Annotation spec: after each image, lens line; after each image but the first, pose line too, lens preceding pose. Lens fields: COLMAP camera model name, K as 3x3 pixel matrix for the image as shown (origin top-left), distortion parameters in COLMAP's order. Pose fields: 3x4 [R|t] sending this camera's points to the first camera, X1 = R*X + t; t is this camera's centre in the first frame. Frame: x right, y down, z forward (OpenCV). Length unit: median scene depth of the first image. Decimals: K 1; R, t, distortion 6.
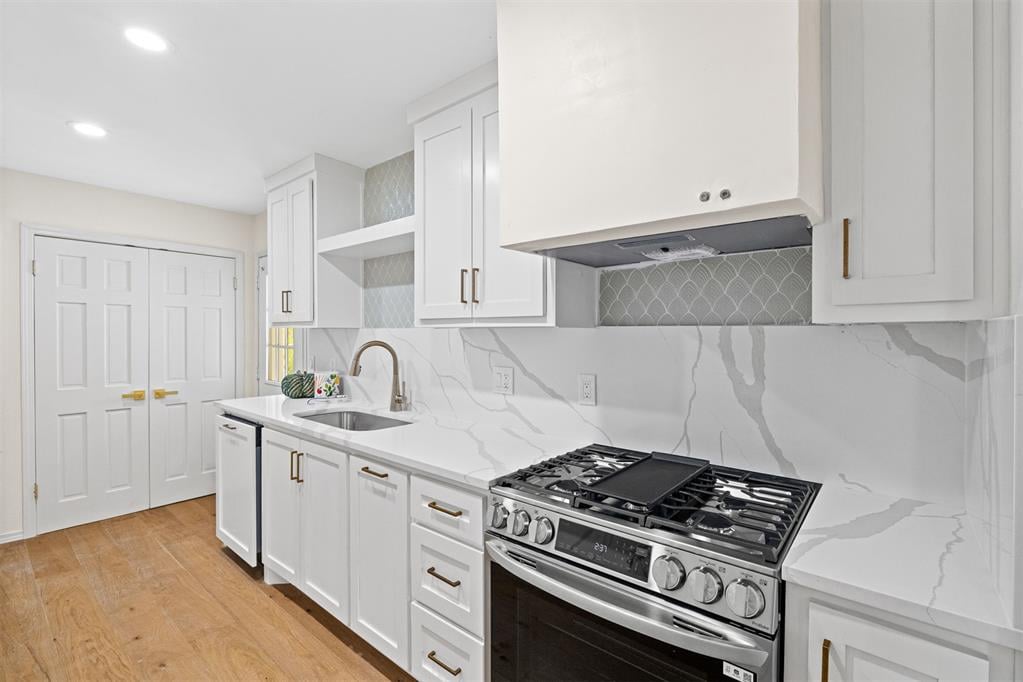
lens RADIAL K [[461.3, 0, 510.1], [0, 461.3, 340.9], [0, 0, 1]] dist [-0.008620, 0.003232]
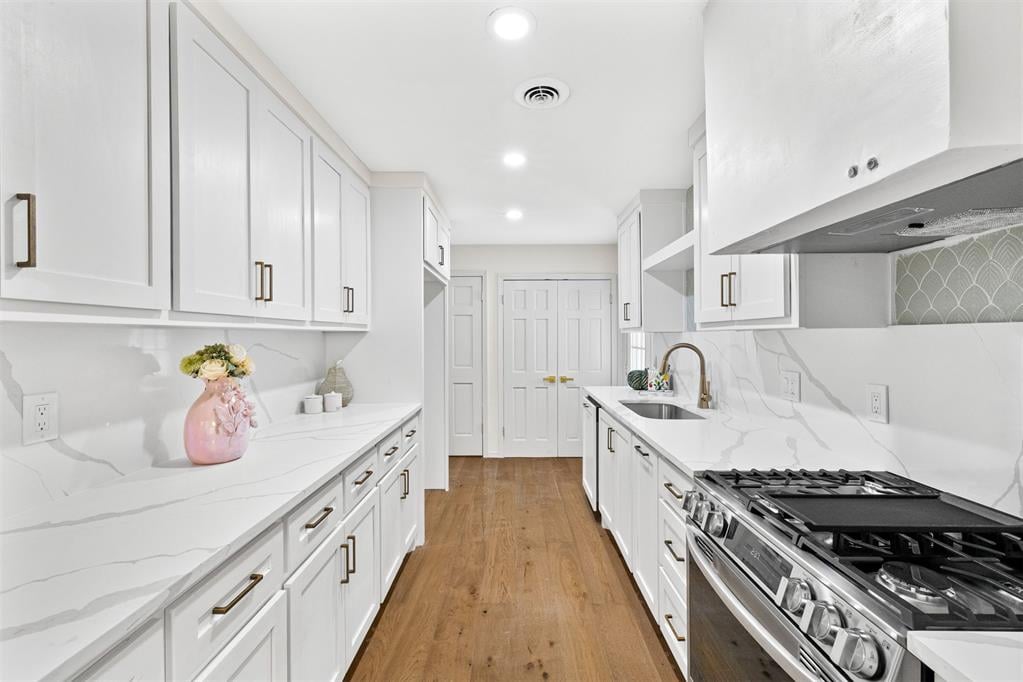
lens RADIAL K [[434.4, 0, 513.3], [0, 434.4, 341.9], [0, 0, 1]] dist [0.001569, 0.000566]
pose [[0.634043, 0.001082, -0.773297, 0.302223], [-0.005059, 0.999983, -0.002749, 0.001879], [0.773281, 0.005655, 0.634038, 0.007052]]
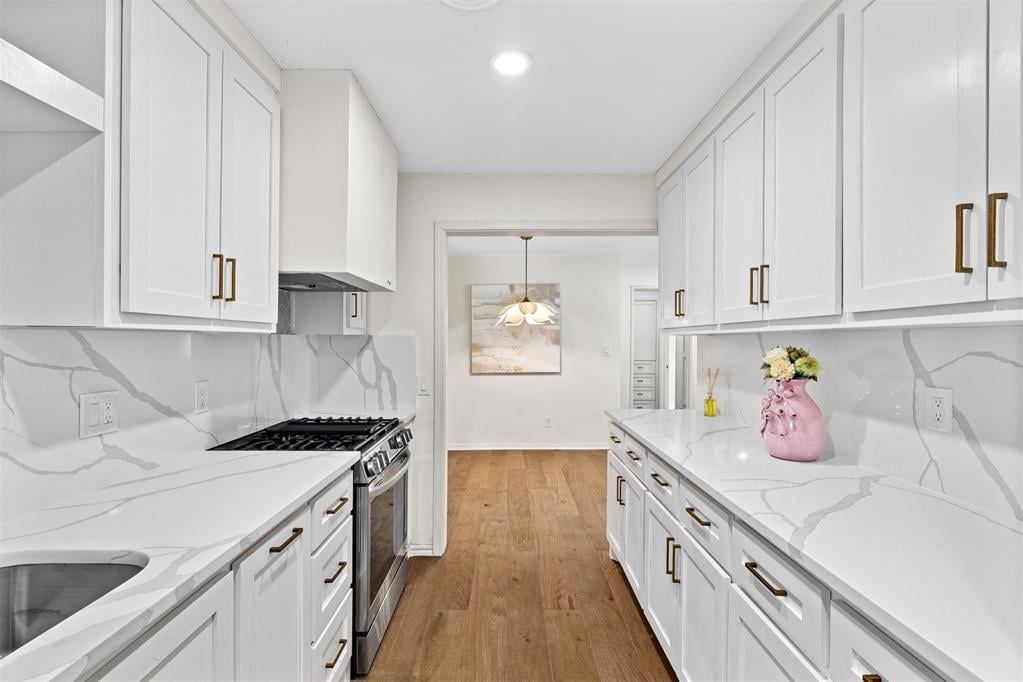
lens RADIAL K [[461.3, 0, 506.1], [0, 461.3, 343.1], [0, 0, 1]] dist [-0.008620, 0.003232]
pose [[-0.632153, -0.012273, 0.774746, -0.826899], [0.005909, 0.999769, 0.020659, -0.019742], [-0.774821, 0.017638, -0.631935, 0.938931]]
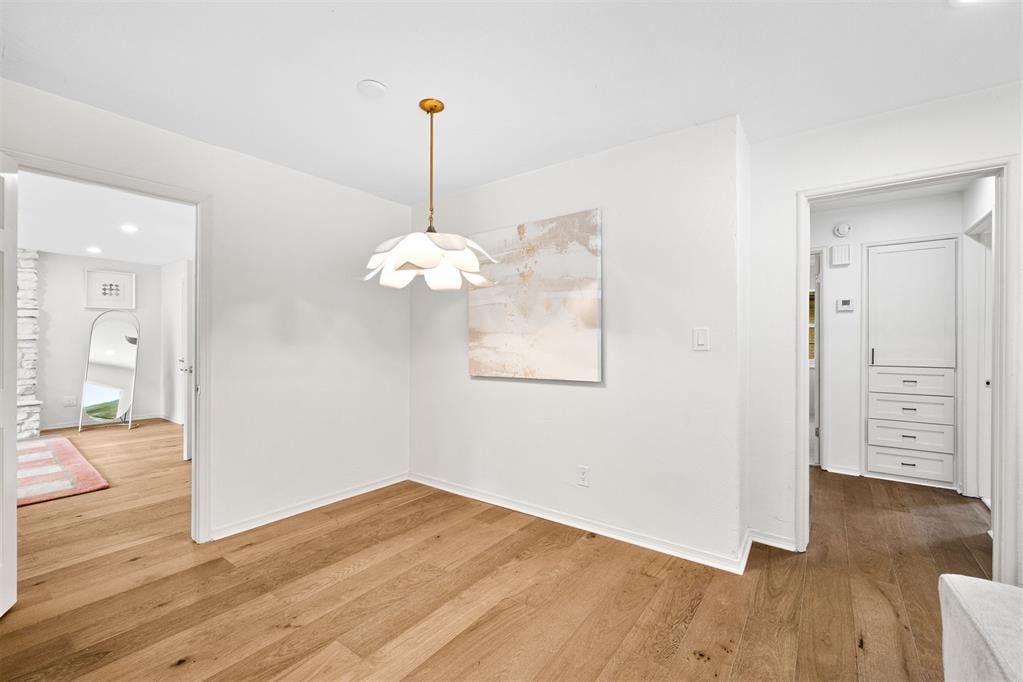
lens RADIAL K [[434.4, 0, 515.2], [0, 434.4, 335.5], [0, 0, 1]] dist [0.001569, 0.000566]
pose [[-0.055877, 0.004833, 0.998426, -0.238180], [0.012539, 0.999913, -0.004138, 0.068815], [-0.998359, 0.012288, -0.055933, -0.616162]]
